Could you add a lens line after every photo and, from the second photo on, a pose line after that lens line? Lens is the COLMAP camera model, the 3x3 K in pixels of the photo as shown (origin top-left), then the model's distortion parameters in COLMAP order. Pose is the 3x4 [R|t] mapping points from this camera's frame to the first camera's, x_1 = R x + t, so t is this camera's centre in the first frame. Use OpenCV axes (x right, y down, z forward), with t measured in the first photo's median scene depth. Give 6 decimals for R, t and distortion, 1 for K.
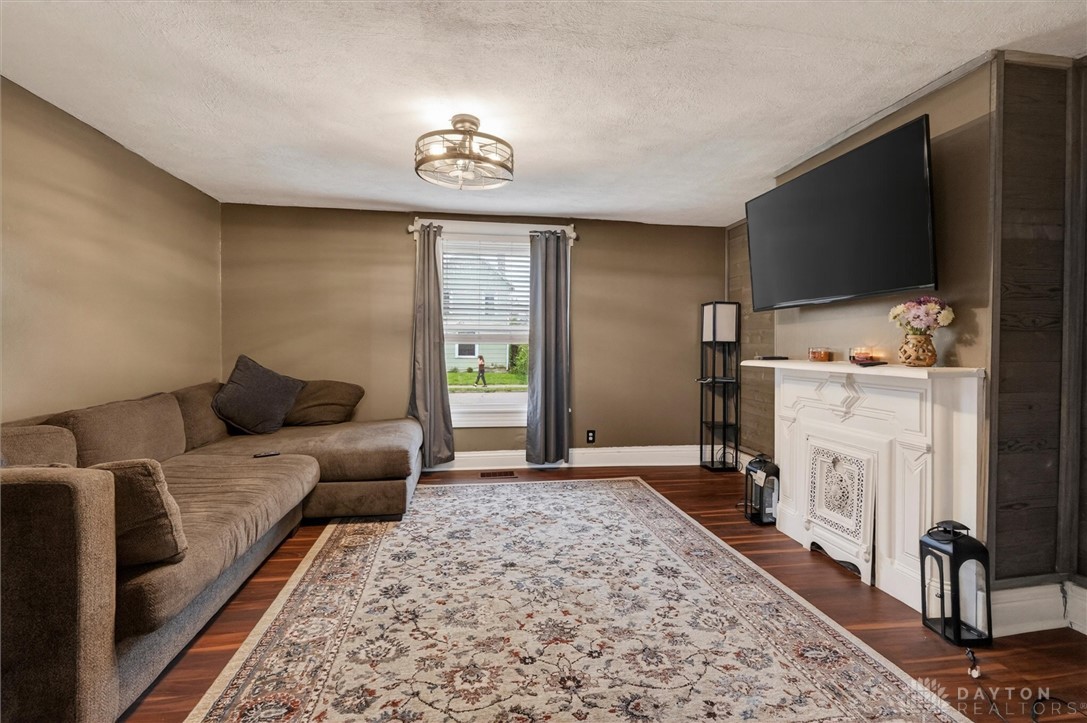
lens RADIAL K [[482.5, 0, 547.4], [0, 482.5, 358.7], [0, 0, 1]] dist [0.001199, 0.000174]
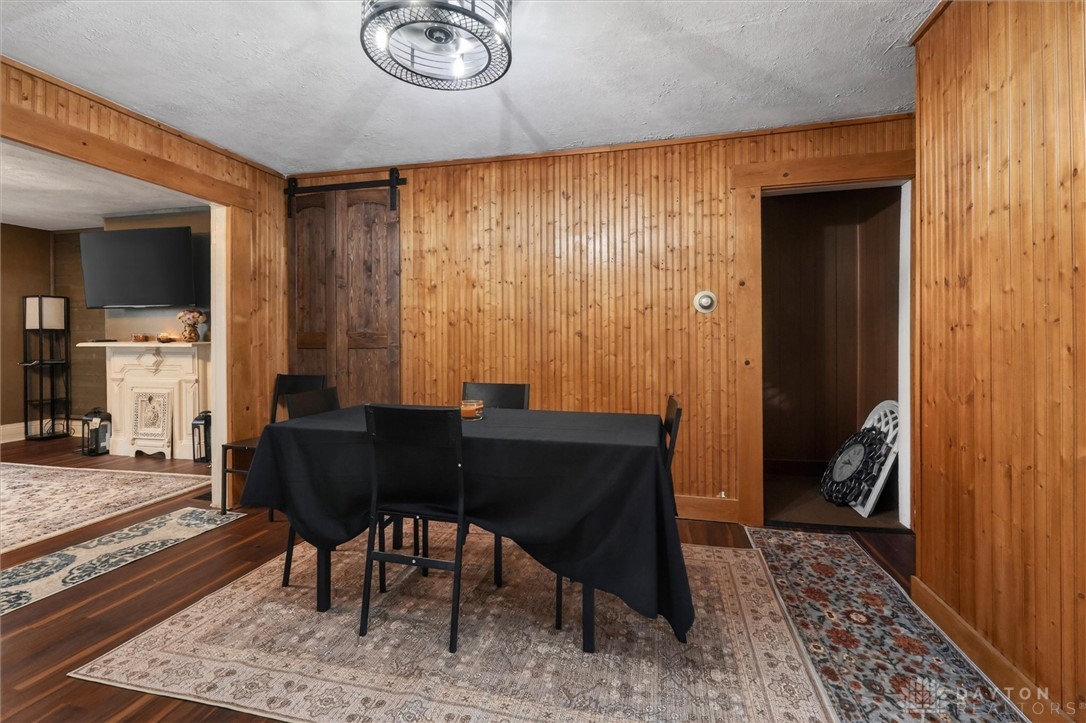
lens RADIAL K [[481.4, 0, 545.1], [0, 481.4, 333.1], [0, 0, 1]] dist [0.001053, 0.000093]
pose [[0.375874, -0.003658, 0.926663, -0.455562], [0.028279, 0.999572, -0.007524, 0.028317], [-0.926239, 0.029033, 0.375817, -0.934455]]
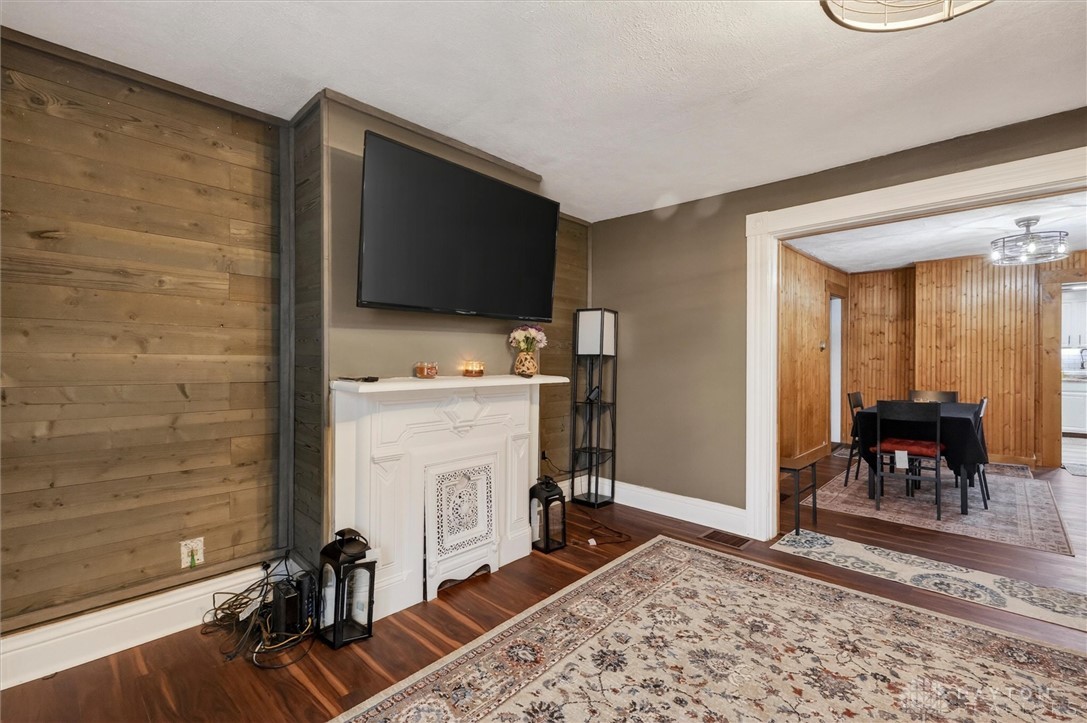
lens RADIAL K [[482.5, 0, 547.4], [0, 482.5, 358.7], [0, 0, 1]] dist [0.001199, 0.000174]
pose [[-0.614792, -0.011039, 0.788612, -0.255713], [0.011385, 0.999674, 0.022868, -0.046717], [-0.788607, 0.023037, -0.614466, 1.372049]]
